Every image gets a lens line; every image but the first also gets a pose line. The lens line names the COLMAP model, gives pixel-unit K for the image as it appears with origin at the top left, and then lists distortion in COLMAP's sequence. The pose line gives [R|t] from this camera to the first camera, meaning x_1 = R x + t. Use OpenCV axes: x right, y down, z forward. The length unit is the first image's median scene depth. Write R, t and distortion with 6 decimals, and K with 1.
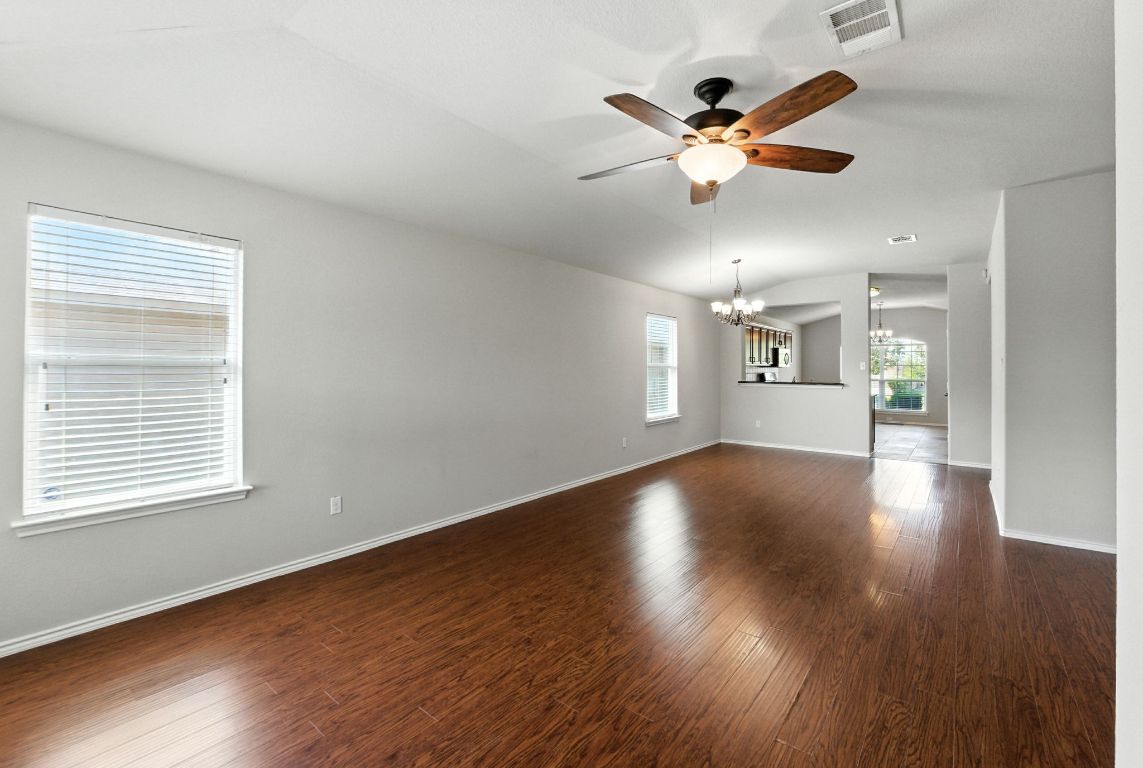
lens RADIAL K [[491.9, 0, 578.0], [0, 491.9, 372.7], [0, 0, 1]] dist [-0.015462, 0.001785]
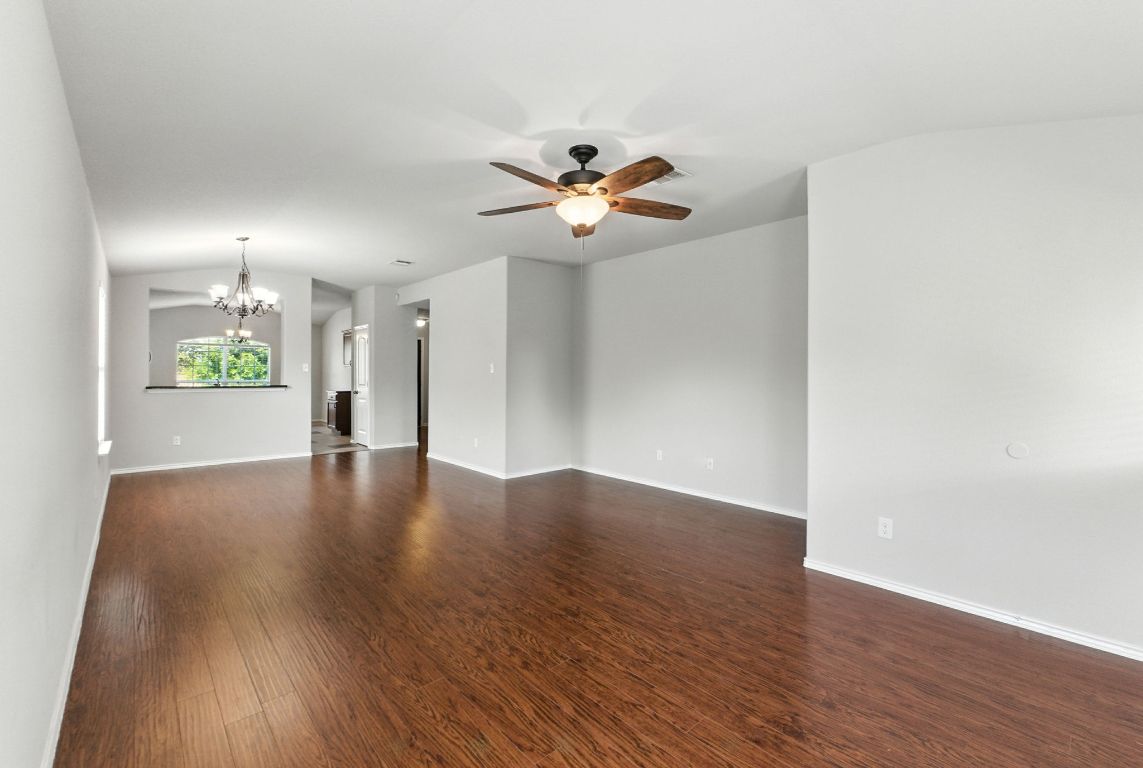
lens RADIAL K [[491.9, 0, 576.9], [0, 491.9, 376.5], [0, 0, 1]] dist [-0.015462, 0.001785]
pose [[0.159996, -0.014007, 0.987018, -1.040044], [0.006158, 0.999894, 0.013192, -0.014111], [-0.987098, 0.003968, 0.160065, 0.854925]]
